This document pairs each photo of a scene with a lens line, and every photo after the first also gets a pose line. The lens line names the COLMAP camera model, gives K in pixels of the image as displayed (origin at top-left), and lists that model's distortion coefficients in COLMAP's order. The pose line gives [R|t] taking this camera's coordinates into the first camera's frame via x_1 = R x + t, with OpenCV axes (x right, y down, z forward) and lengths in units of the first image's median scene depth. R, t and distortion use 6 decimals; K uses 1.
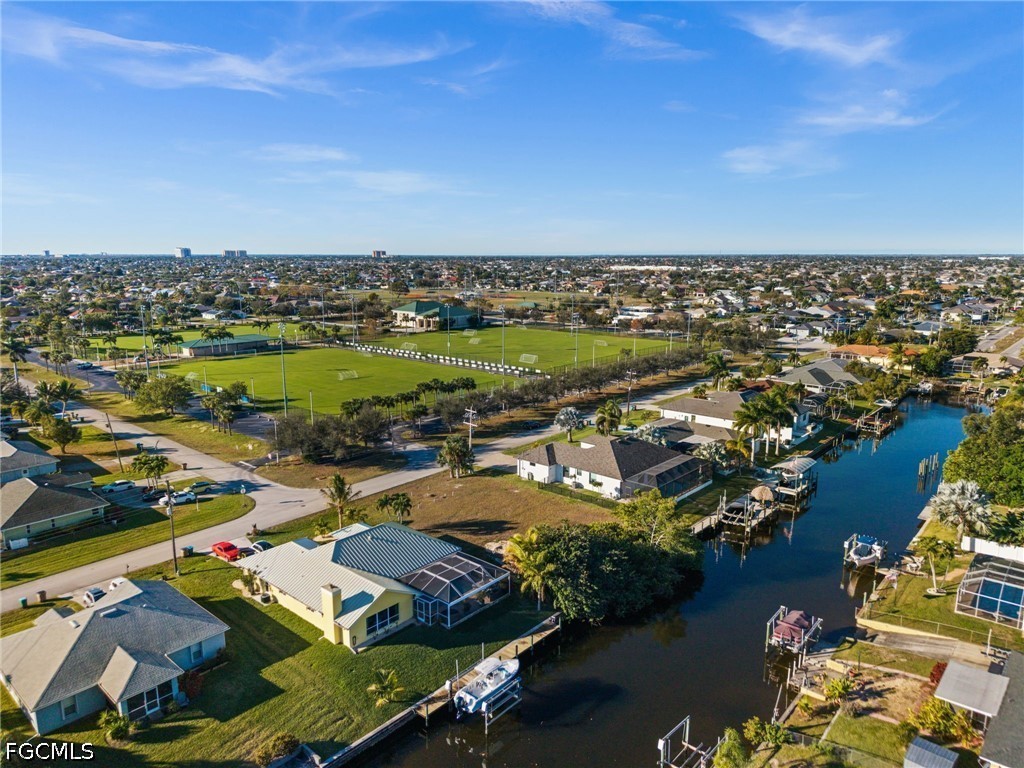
lens RADIAL K [[683.3, 0, 512.0], [0, 683.3, 384.0], [0, 0, 1]] dist [0.040258, -0.038154]
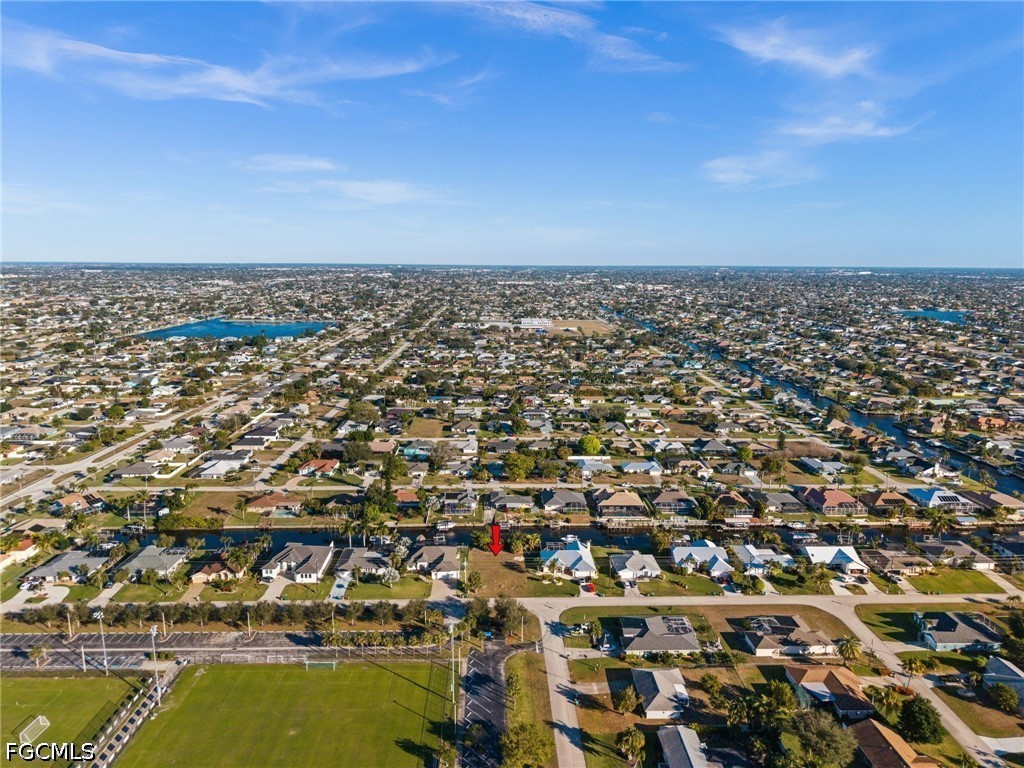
lens RADIAL K [[683.3, 0, 512.0], [0, 683.3, 384.0], [0, 0, 1]] dist [0.040258, -0.038154]
pose [[-0.682857, -0.134421, 0.718079, -1.579626], [0.129374, 0.945140, 0.299954, -1.069695], [-0.719005, 0.297727, -0.628005, 2.078201]]
